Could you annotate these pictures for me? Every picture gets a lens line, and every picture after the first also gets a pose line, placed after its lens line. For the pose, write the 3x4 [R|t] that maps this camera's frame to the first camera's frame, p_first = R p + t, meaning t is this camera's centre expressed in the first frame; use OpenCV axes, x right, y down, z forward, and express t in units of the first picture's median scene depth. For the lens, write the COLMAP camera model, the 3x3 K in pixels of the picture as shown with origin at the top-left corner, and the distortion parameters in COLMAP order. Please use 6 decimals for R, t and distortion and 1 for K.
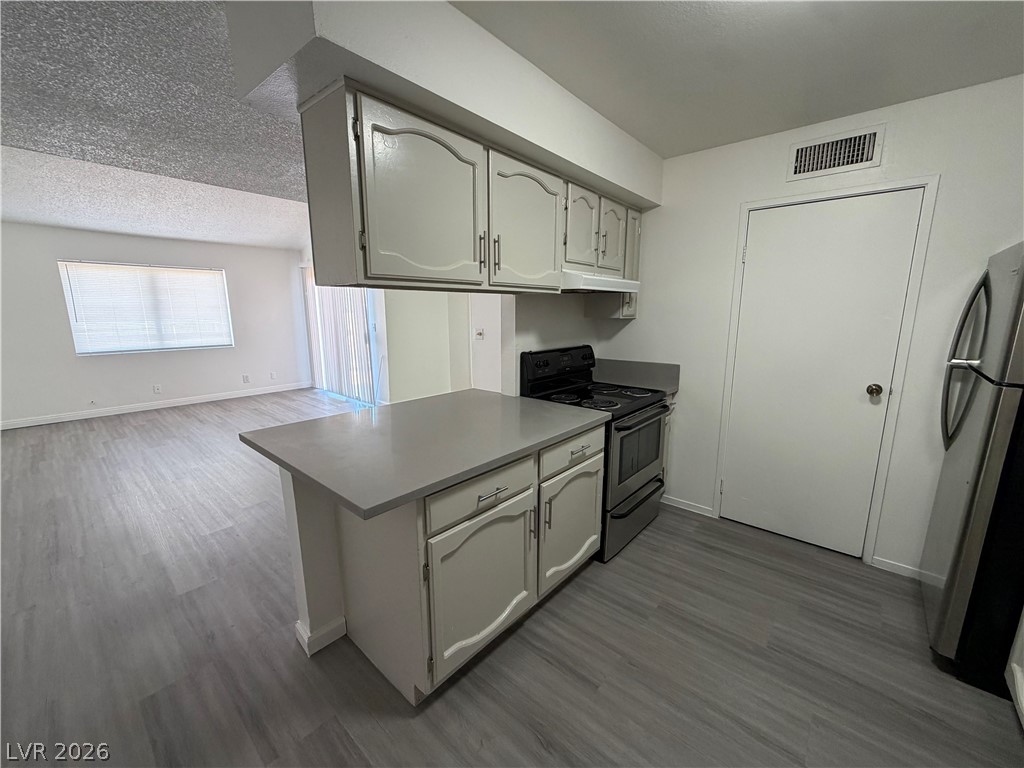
lens RADIAL K [[408.7, 0, 512.5], [0, 408.7, 384.9], [0, 0, 1]] dist [-0.000437, 0.000173]
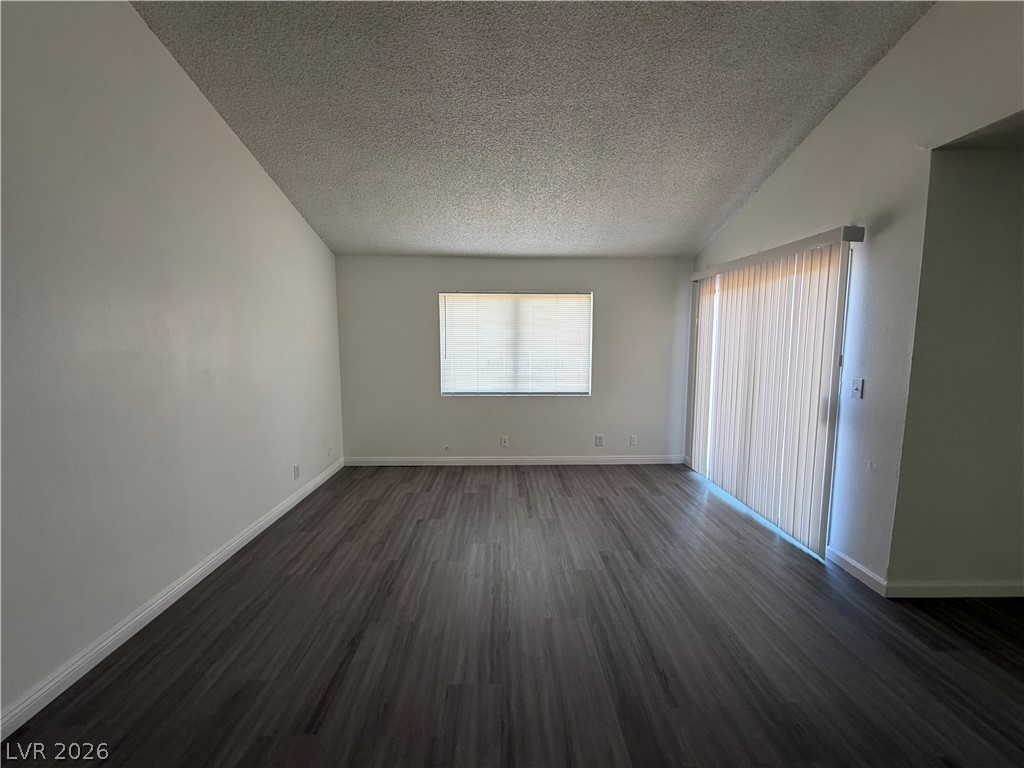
lens RADIAL K [[408.7, 0, 511.9], [0, 408.7, 385.3], [0, 0, 1]] dist [-0.000437, 0.000173]
pose [[0.676315, 0.076520, -0.732627, -0.762748], [-0.137760, 0.990181, -0.023751, -0.236771], [0.723616, 0.116990, 0.680215, 1.254203]]
